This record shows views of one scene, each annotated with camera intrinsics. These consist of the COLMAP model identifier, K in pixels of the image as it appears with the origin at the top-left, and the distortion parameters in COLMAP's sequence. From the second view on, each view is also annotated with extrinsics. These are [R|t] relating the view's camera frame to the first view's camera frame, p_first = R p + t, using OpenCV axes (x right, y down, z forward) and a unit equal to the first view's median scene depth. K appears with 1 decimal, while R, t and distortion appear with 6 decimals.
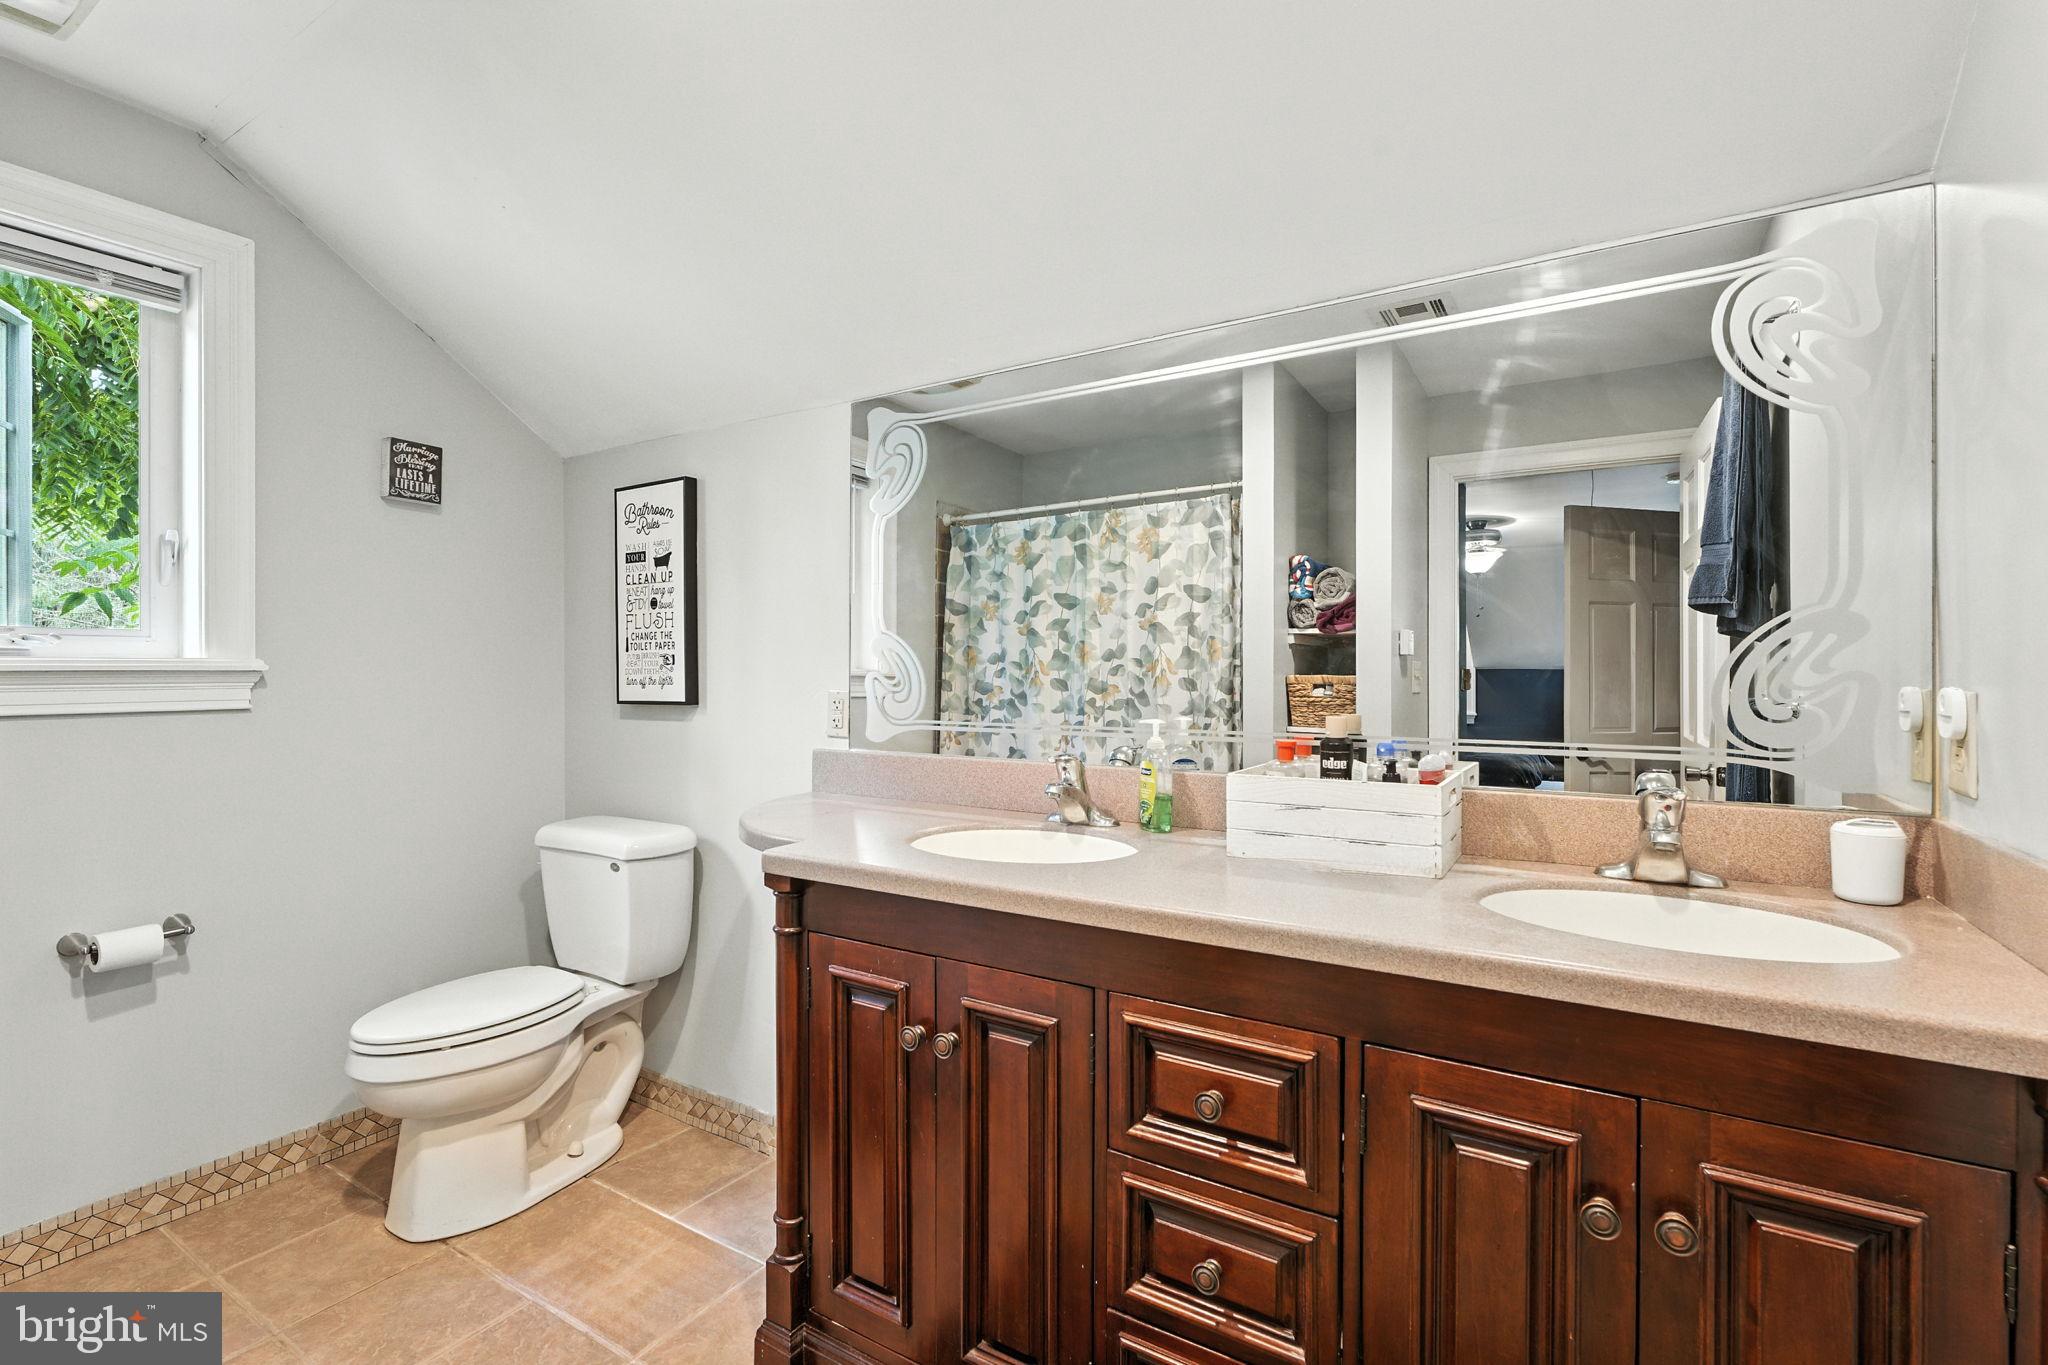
lens RADIAL K [[892.6, 0, 1020.1], [0, 892.6, 676.5], [0, 0, 1]] dist [-0.002714, 0.000323]
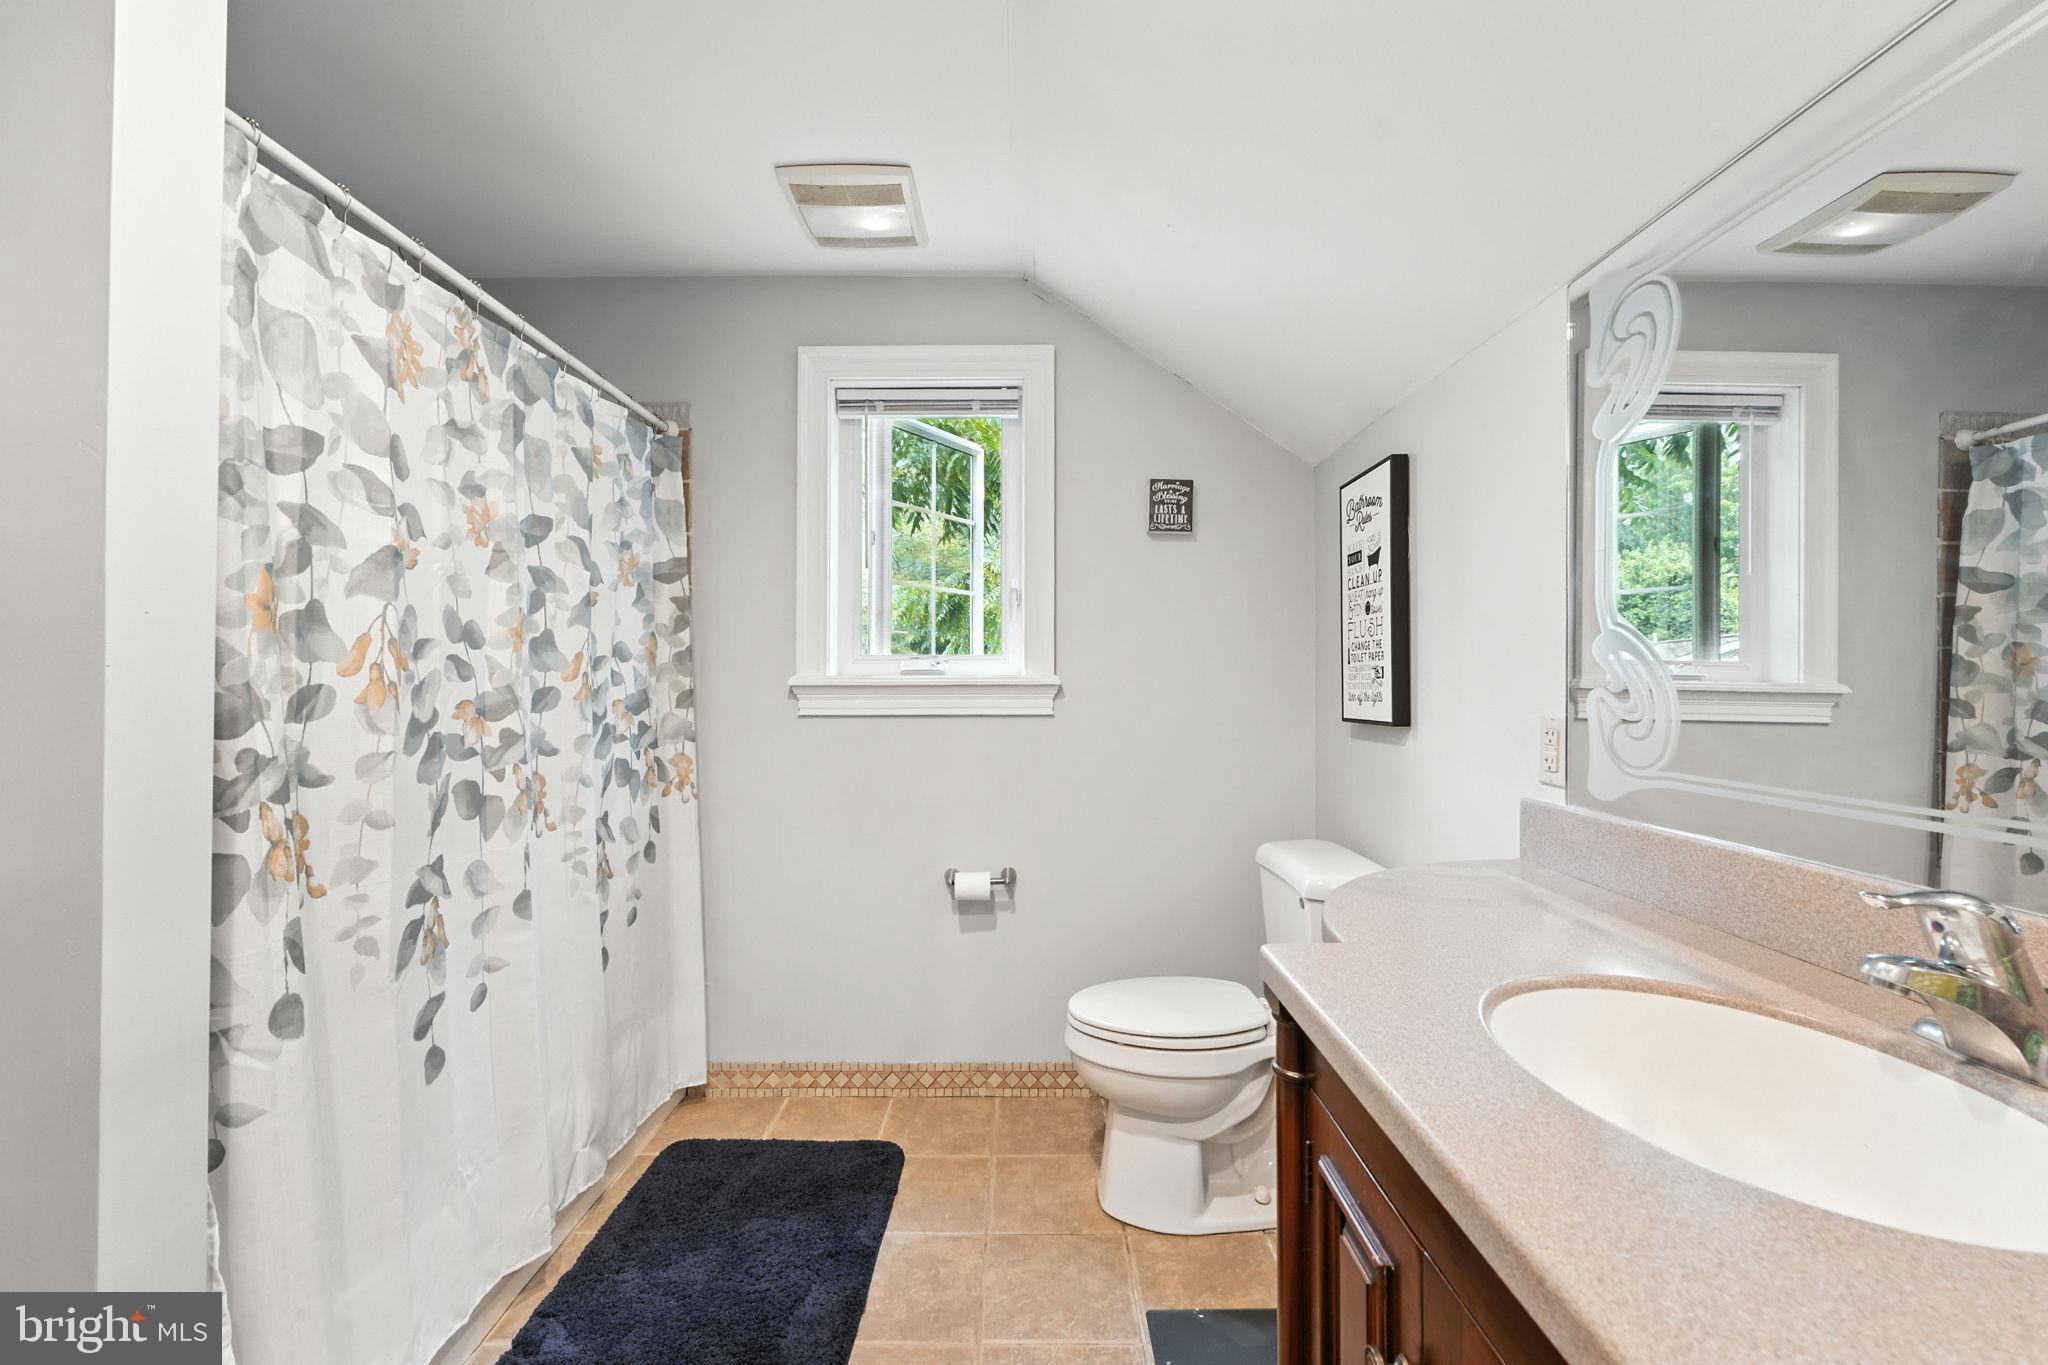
lens RADIAL K [[832.5, 0, 1031.4], [0, 832.5, 677.1], [0, 0, 1]] dist [-0.004447, 0.001780]
pose [[0.540896, -0.004738, -0.841076, 0.099344], [-0.005247, 0.999946, -0.009007, -0.005487], [0.841073, 0.009285, 0.540842, 0.289082]]
